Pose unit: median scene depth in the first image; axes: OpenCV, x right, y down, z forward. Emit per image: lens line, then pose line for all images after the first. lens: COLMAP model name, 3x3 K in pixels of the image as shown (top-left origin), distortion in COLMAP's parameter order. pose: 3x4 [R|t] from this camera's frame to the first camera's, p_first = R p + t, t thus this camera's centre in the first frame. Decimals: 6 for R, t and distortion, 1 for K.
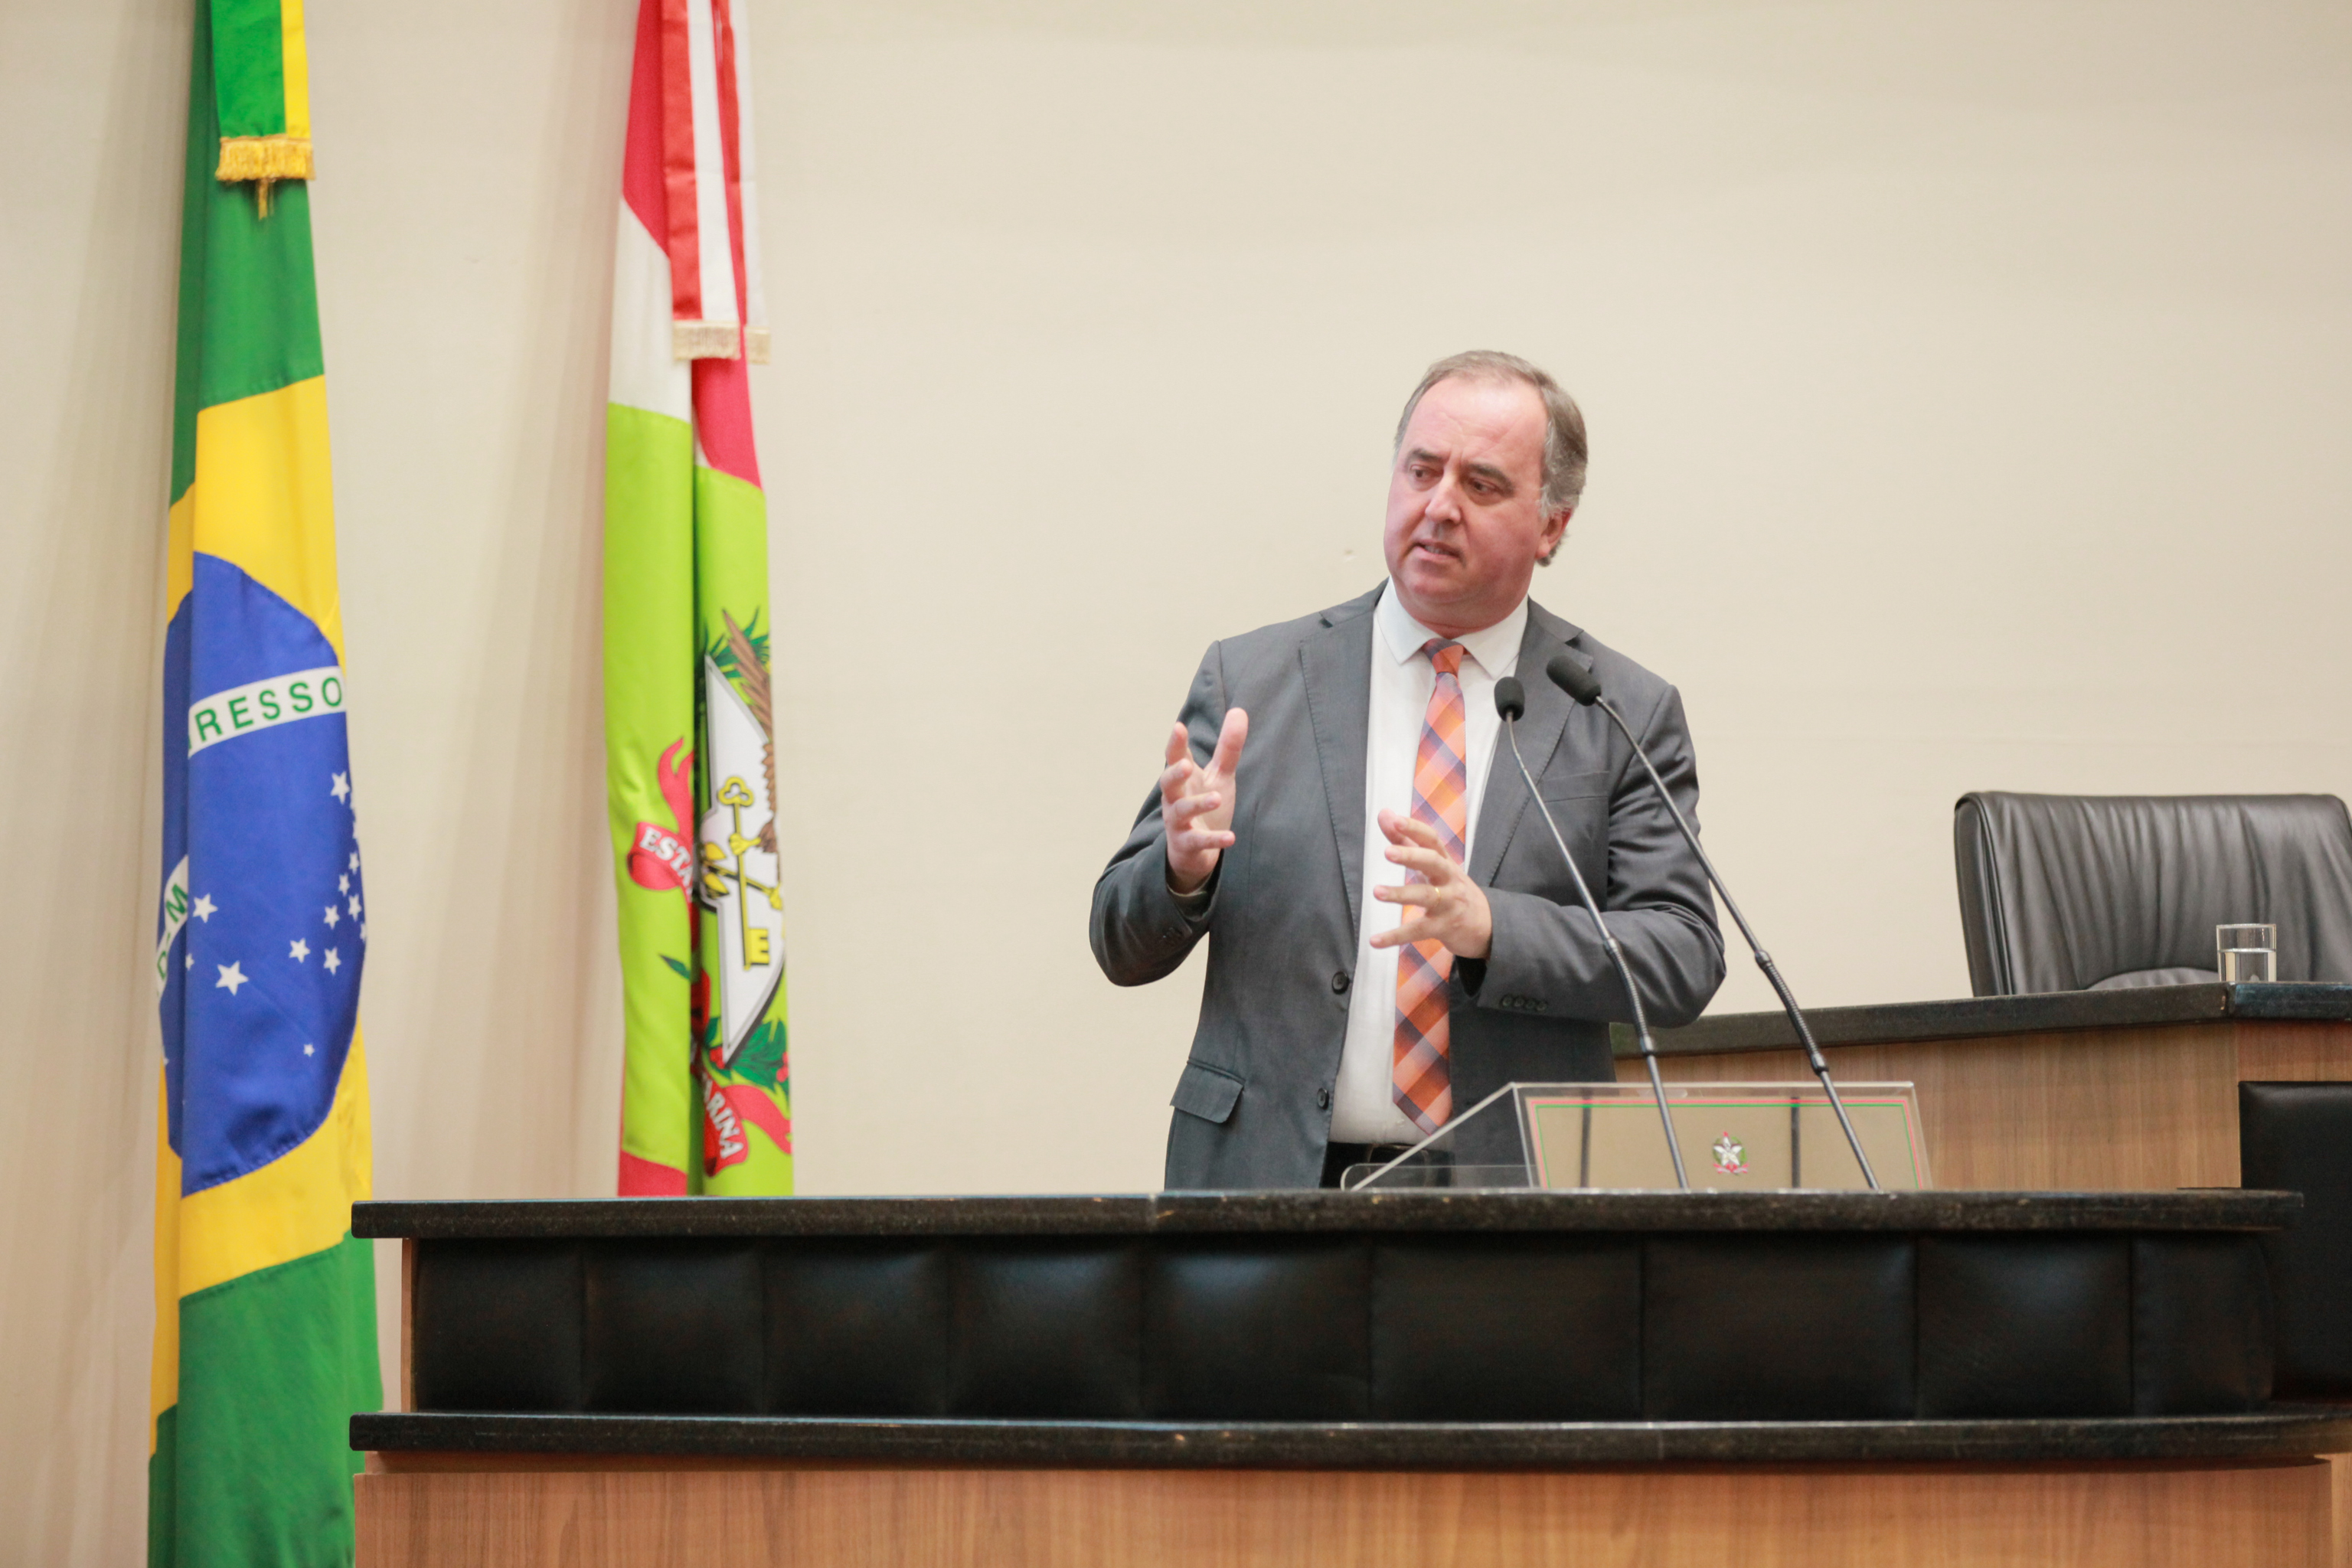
lens RADIAL K [[9768.8, 0, 1176.0], [0, 9768.8, 784.0], [0, 0, 1]] dist [0.781937, -4.465109]
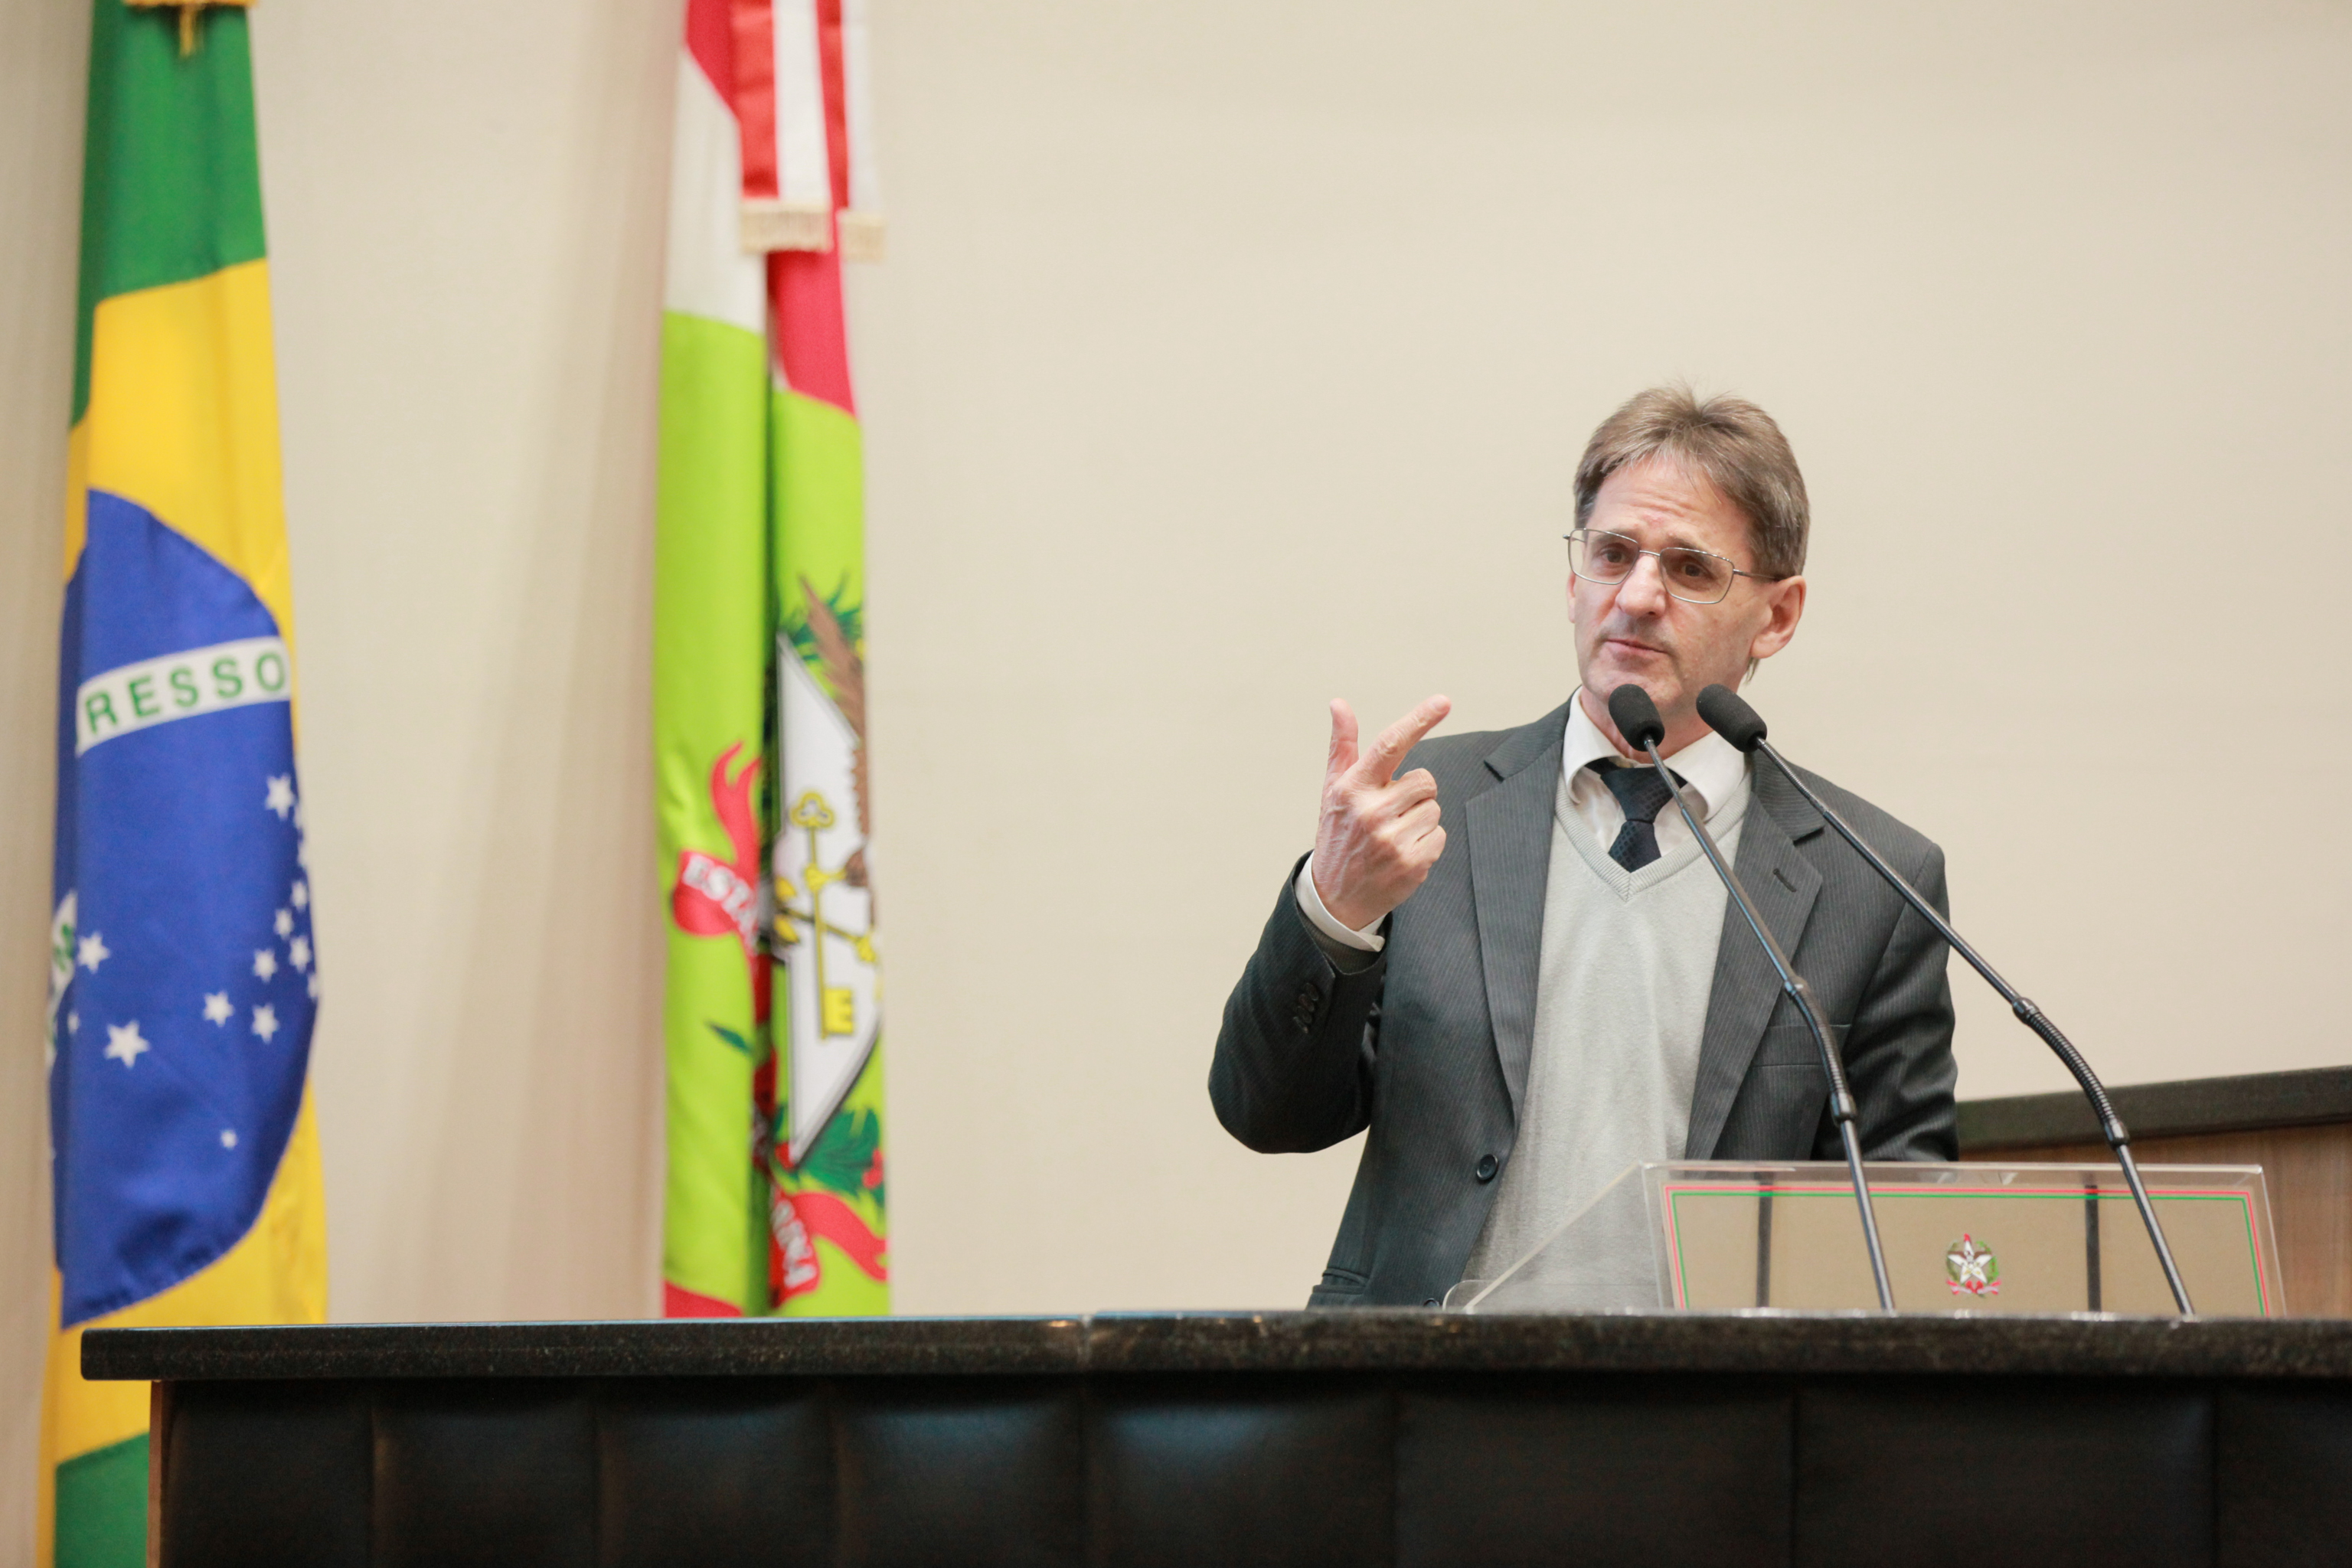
lens RADIAL K [[9247.2, 0, 1175.3], [0, 9247.2, 749.7], [0, 0, 1]] dist [0.315745, 6.670793]
pose [[0.996230, 0.000646, -0.086749, 0.047459], [-0.002957, 0.999644, -0.026523, 0.015740], [0.086701, 0.026680, 0.995877, 0.287260]]
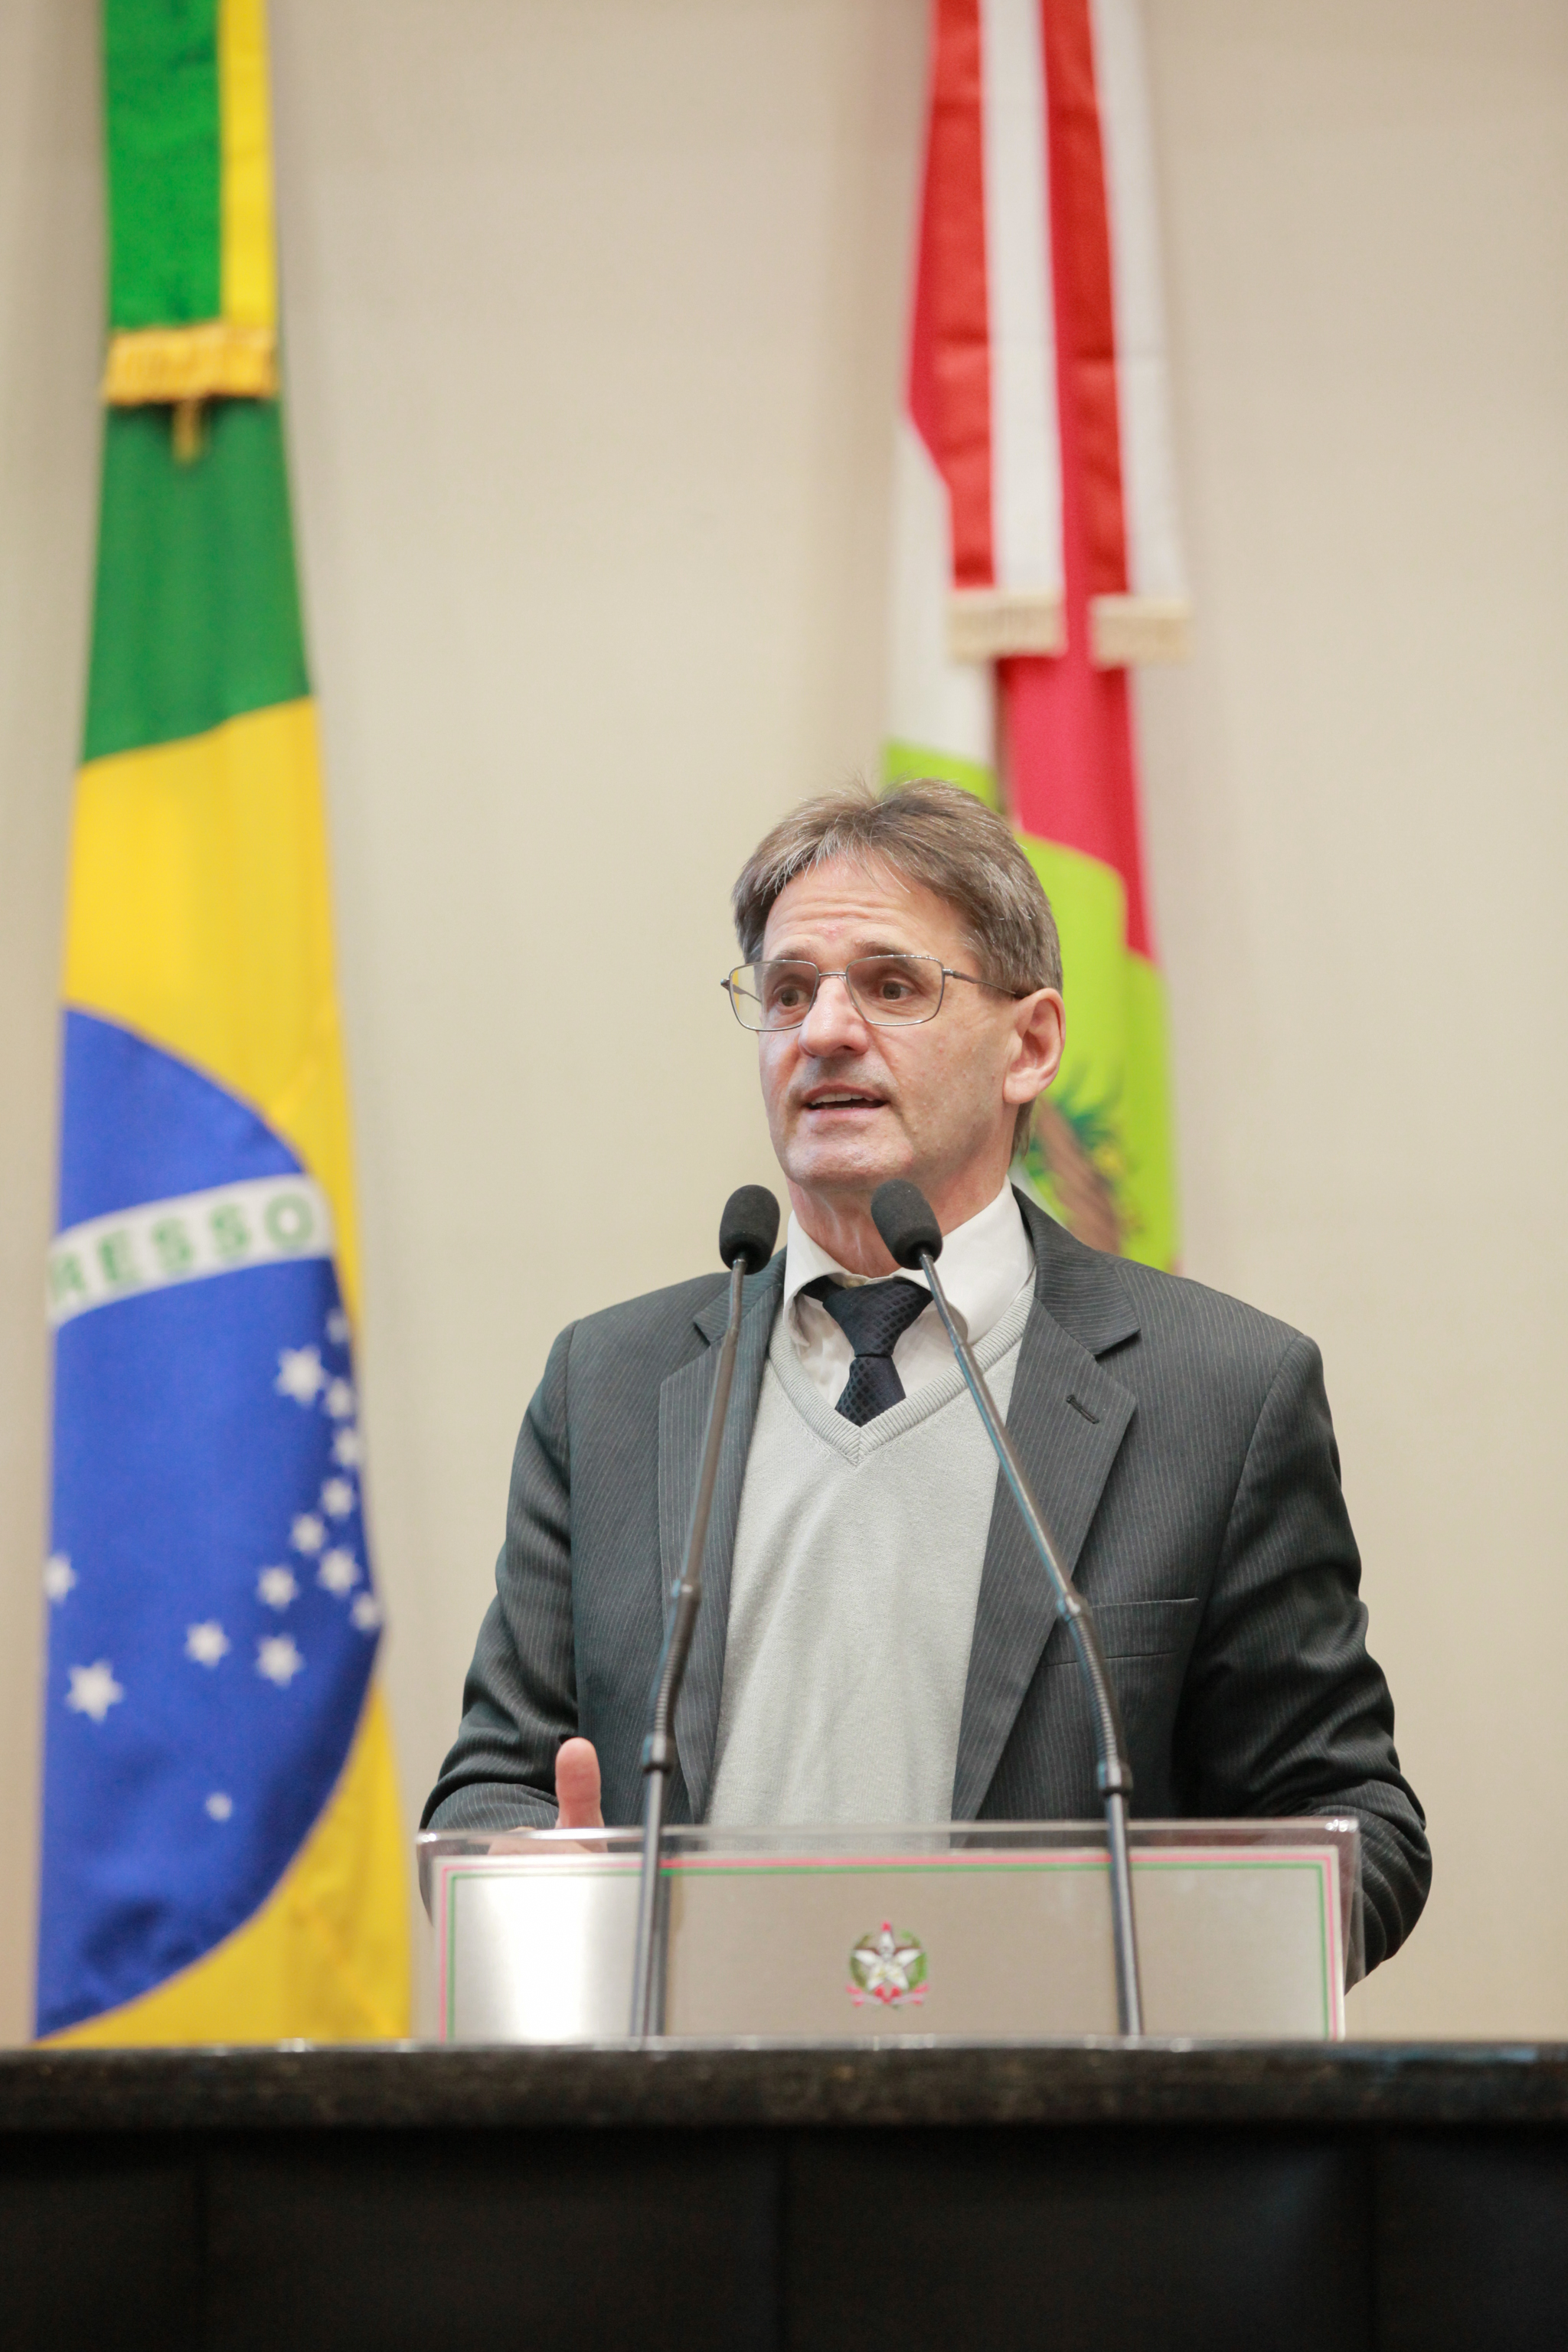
lens RADIAL K [[10778.8, 0, 784.0], [0, 10778.8, 1176.0], [0, 0, 1]] dist [0.857524, 7.351384]
pose [[0.884500, -0.040424, -0.464785, 0.257105], [0.023635, 0.998842, -0.041895, 0.016930], [0.465941, 0.026071, 0.884432, 0.419296]]
